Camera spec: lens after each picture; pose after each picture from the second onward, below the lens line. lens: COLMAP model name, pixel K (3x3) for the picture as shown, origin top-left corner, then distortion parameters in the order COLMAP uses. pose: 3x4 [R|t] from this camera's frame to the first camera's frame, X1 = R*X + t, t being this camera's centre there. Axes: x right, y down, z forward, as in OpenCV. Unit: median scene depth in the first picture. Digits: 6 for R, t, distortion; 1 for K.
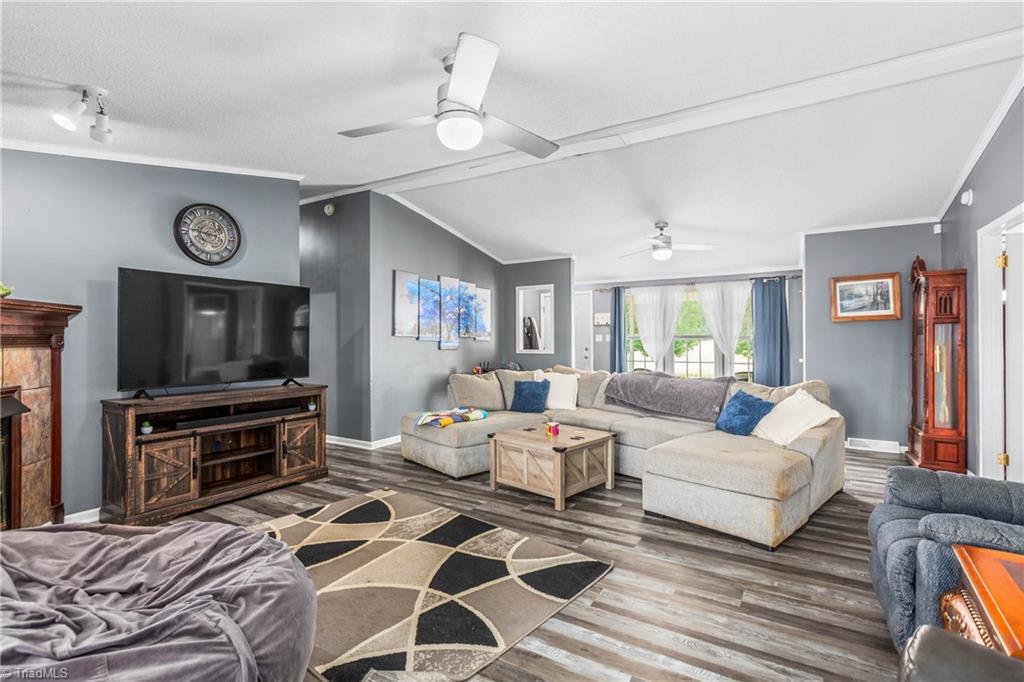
lens RADIAL K [[465.7, 0, 503.5], [0, 465.7, 338.8], [0, 0, 1]] dist [0.003118, -0.000255]
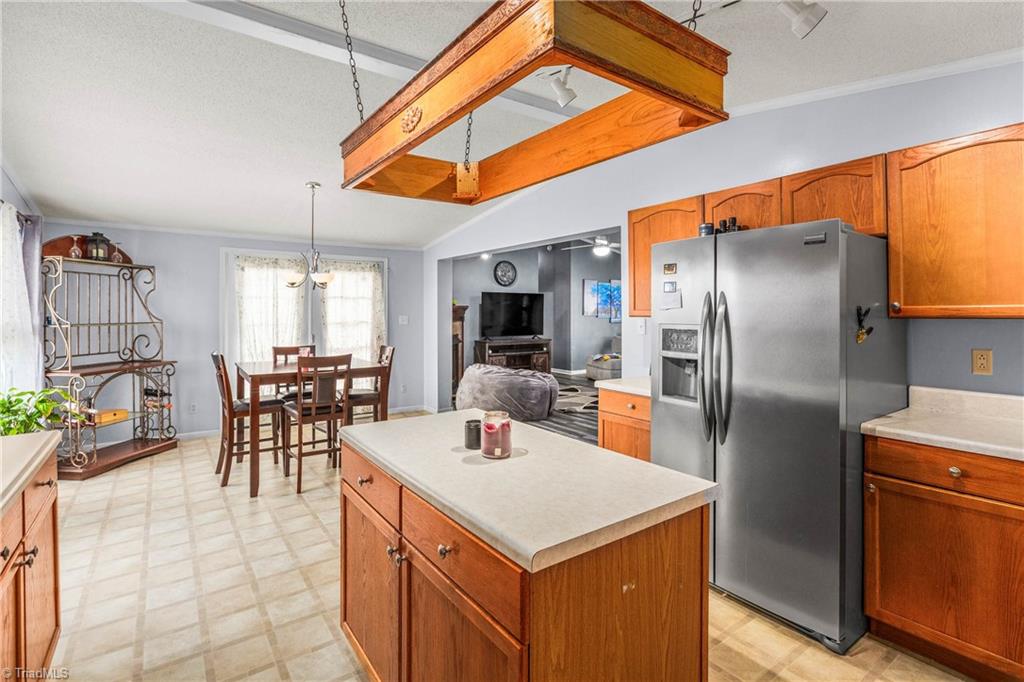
lens RADIAL K [[498.1, 0, 512.4], [0, 498.1, 310.8], [0, 0, 1]] dist [0.000048, -0.000707]
pose [[0.921577, -0.001552, -0.388192, 0.435460], [0.001368, 0.999999, -0.000750, -0.035770], [0.388192, 0.000161, 0.921578, -1.482147]]
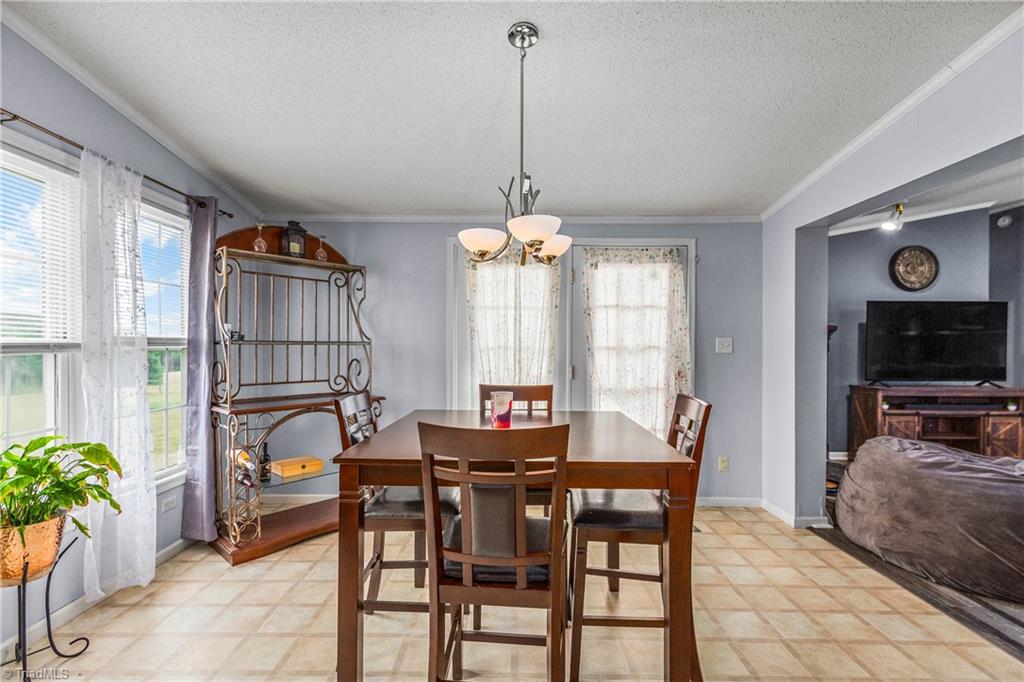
lens RADIAL K [[465.7, 0, 512.9], [0, 465.7, 345.9], [0, 0, 1]] dist [0.003118, -0.000255]
pose [[0.525292, 0.001957, -0.850920, -0.104259], [-0.004306, 0.999991, -0.000358, 0.004683], [0.850911, 0.003852, 0.525296, -0.760310]]
